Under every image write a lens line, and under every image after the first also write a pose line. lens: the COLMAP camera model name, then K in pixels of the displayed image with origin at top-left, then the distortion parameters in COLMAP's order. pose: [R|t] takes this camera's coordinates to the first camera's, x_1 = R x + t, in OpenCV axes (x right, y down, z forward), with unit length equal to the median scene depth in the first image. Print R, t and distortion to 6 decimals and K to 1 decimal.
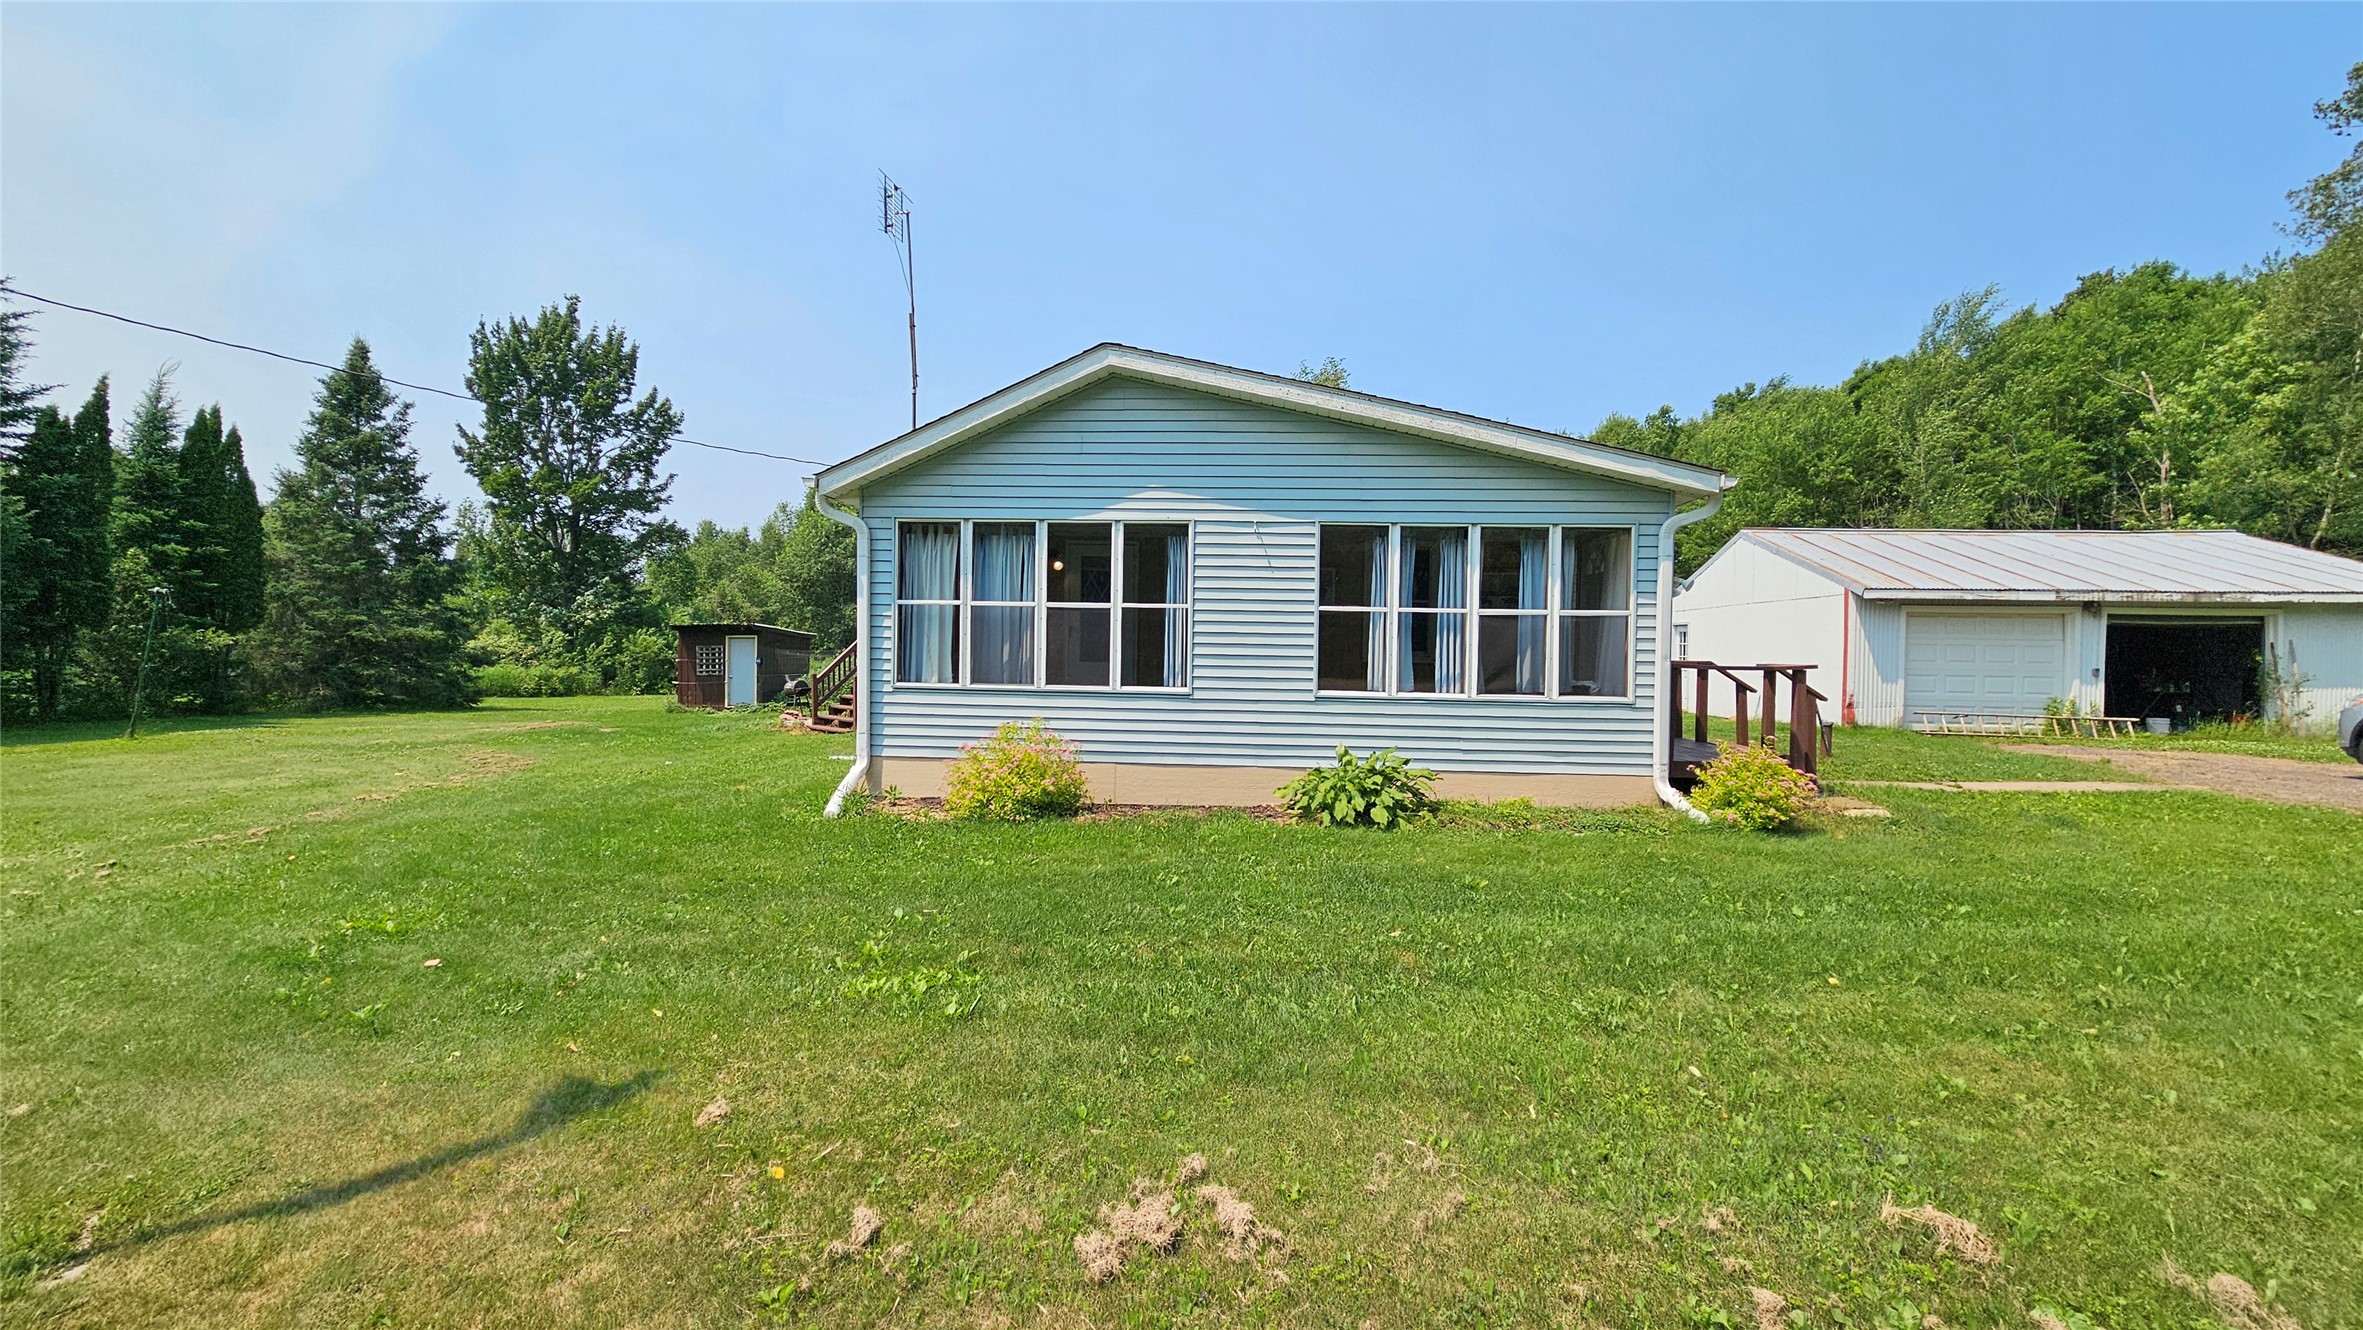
lens RADIAL K [[964.6, 0, 1195.2], [0, 964.6, 664.6], [0, 0, 1]] dist [-0.001502, -0.000154]
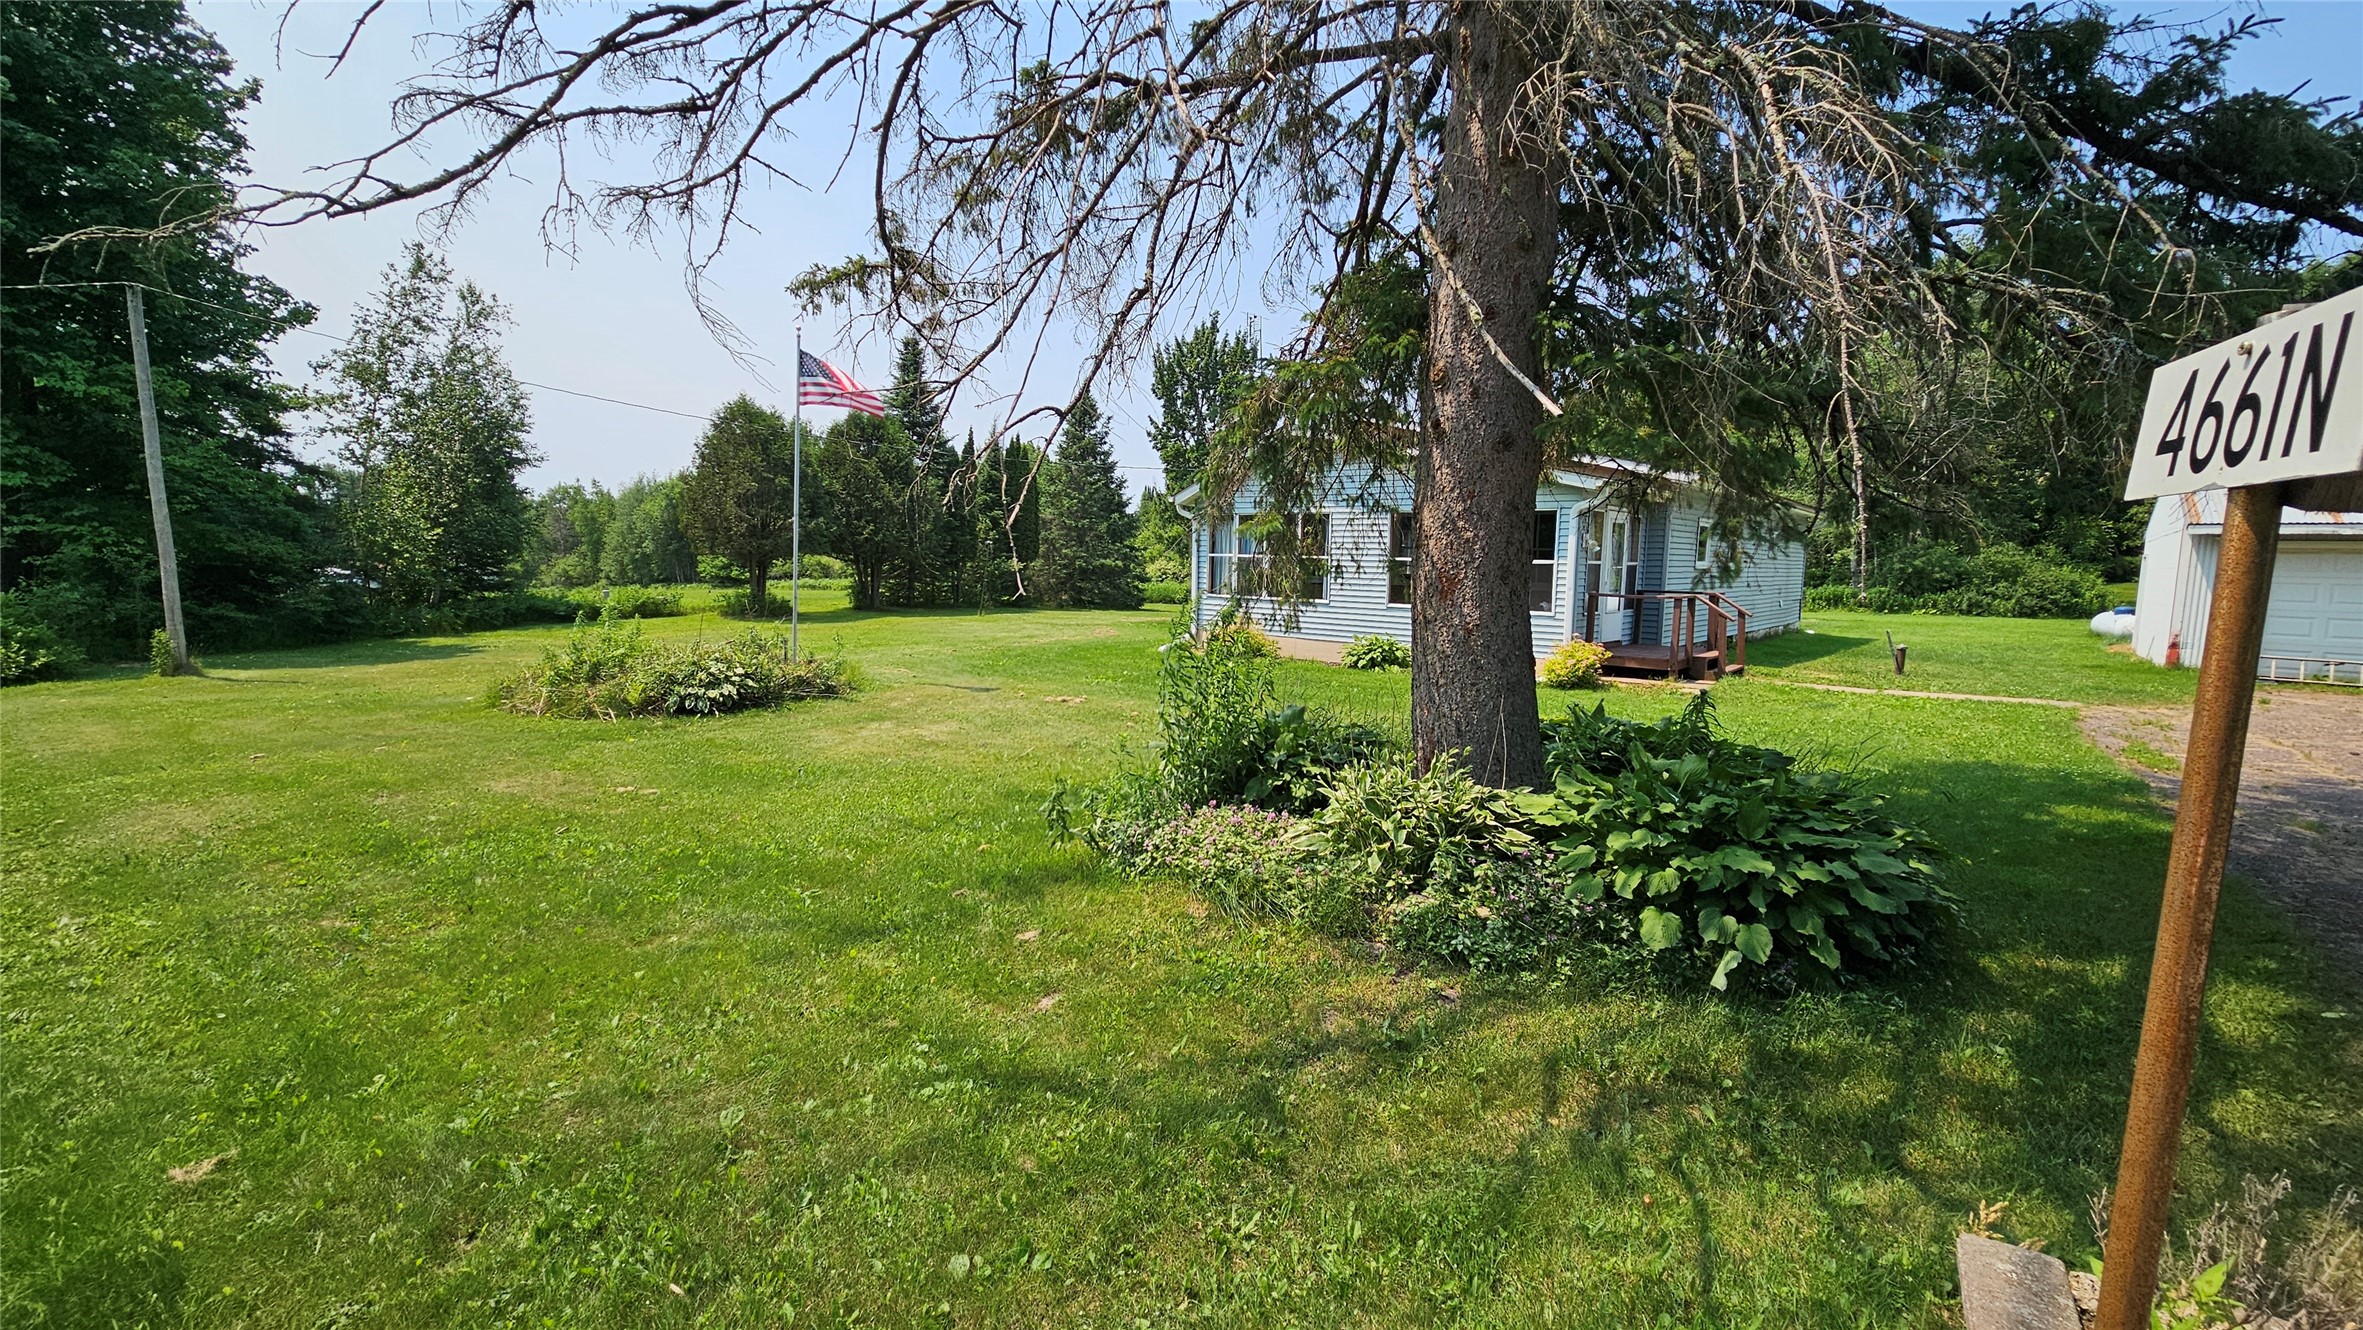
lens RADIAL K [[964.6, 0, 1194.8], [0, 964.6, 675.0], [0, 0, 1]] dist [-0.001502, -0.000154]
pose [[0.799445, 0.073532, -0.596221, 0.269189], [-0.020038, 0.995192, 0.095869, -0.001715], [0.600404, -0.064695, 0.797075, -0.205530]]
